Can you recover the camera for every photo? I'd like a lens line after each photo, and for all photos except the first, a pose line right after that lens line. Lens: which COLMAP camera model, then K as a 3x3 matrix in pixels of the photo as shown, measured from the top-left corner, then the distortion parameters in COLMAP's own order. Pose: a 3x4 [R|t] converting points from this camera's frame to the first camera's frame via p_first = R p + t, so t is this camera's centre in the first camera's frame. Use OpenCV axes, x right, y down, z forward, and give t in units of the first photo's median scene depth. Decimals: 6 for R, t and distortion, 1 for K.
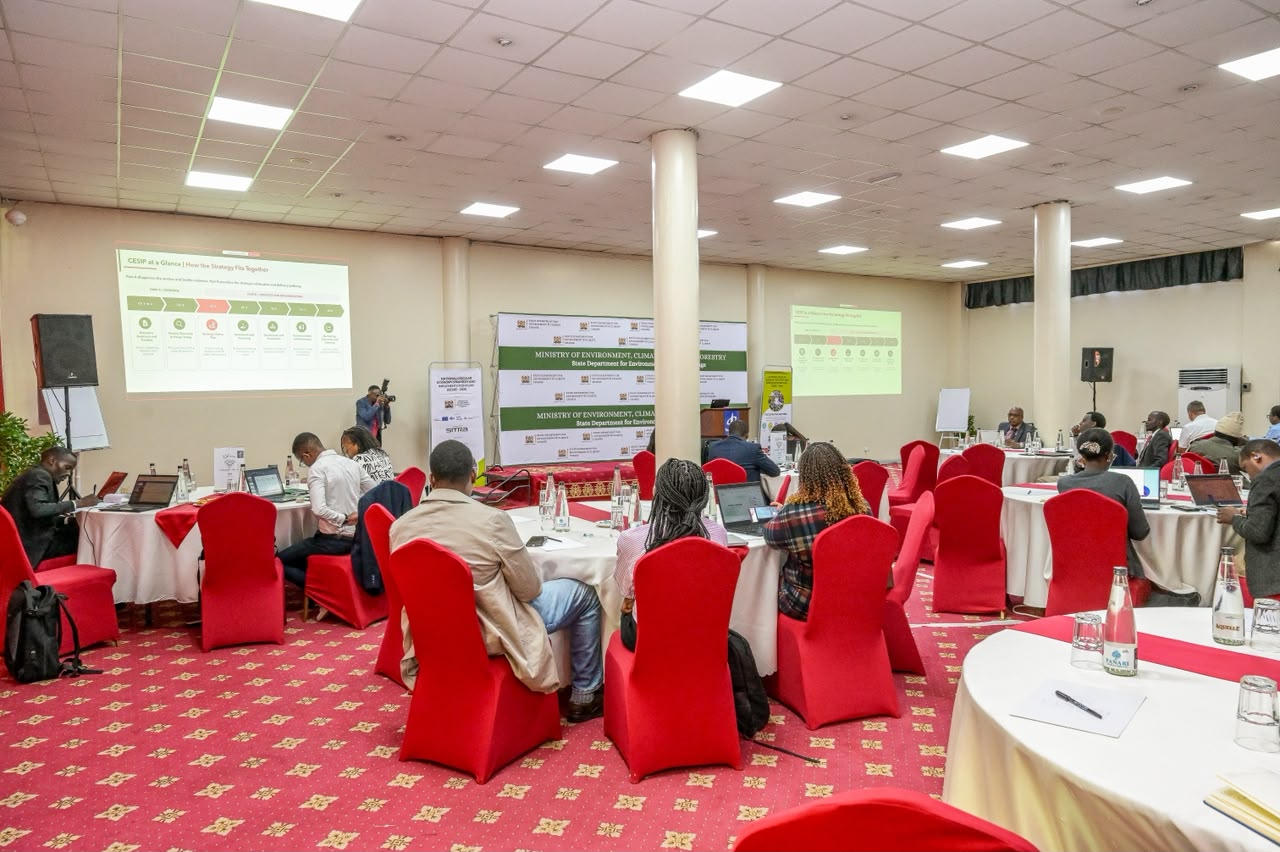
lens RADIAL K [[858.0, 0, 650.7], [0, 858.0, 430.5], [0, 0, 1]] dist [-0.012551, 0.012162]
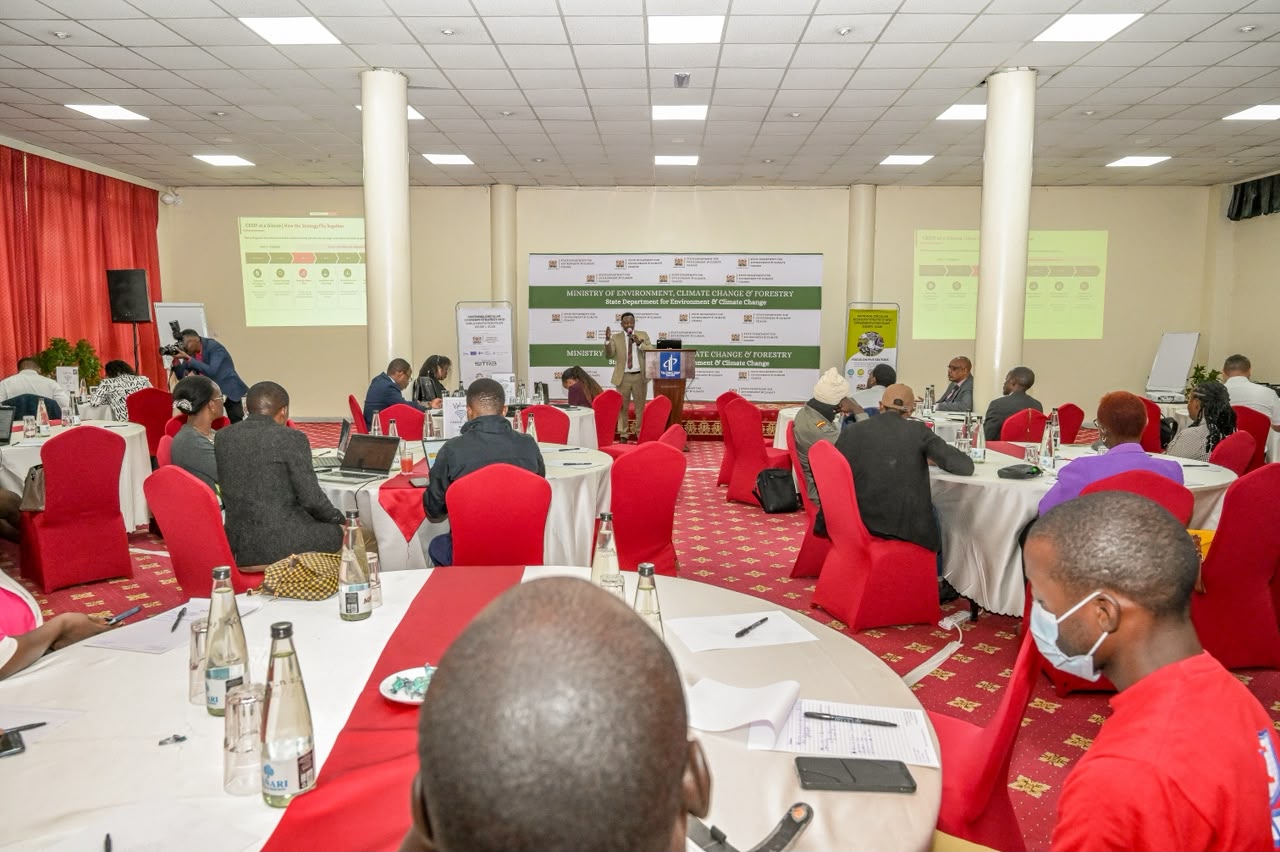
lens RADIAL K [[858.0, 0, 645.1], [0, 858.0, 426.6], [0, 0, 1]] dist [-0.012551, 0.012162]
pose [[0.834571, 0.073187, -0.546018, 0.524185], [-0.036504, 0.996305, 0.077746, -0.012740], [0.549690, -0.044953, 0.834158, 0.185874]]
